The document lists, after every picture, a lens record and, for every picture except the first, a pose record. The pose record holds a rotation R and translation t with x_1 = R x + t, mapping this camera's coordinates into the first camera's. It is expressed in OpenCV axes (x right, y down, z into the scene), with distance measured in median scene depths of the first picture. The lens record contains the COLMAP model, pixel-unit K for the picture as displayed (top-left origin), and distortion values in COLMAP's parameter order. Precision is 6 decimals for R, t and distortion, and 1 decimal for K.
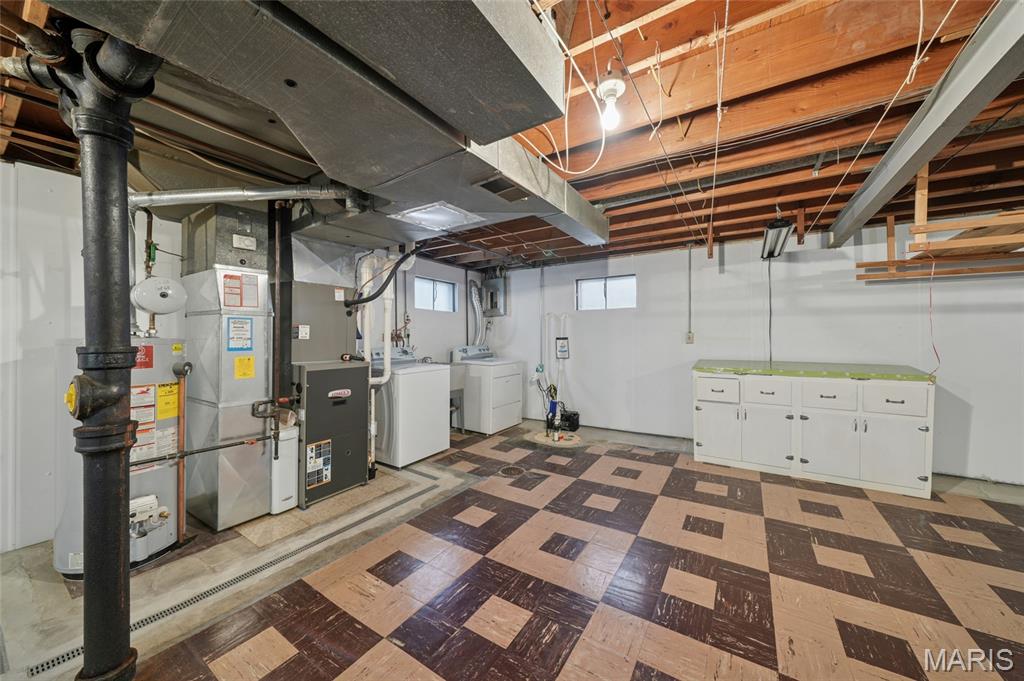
lens RADIAL K [[358.3, 0, 518.4], [0, 358.3, 339.2], [0, 0, 1]] dist [-0.000496, -0.000009]
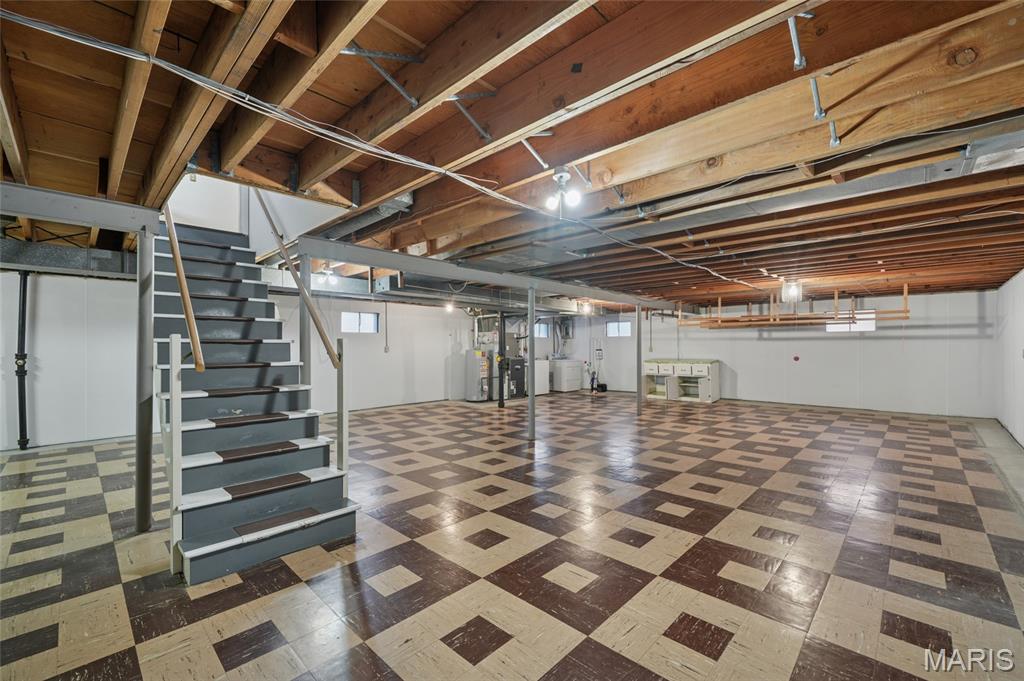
lens RADIAL K [[421.6, 0, 516.2], [0, 421.6, 347.1], [0, 0, 1]] dist [-0.001112, -0.000009]
pose [[0.981284, -0.001740, -0.192560, 0.120677], [-0.000175, 0.999951, -0.009925, 0.007522], [0.192567, 0.009773, 0.981235, -1.552303]]
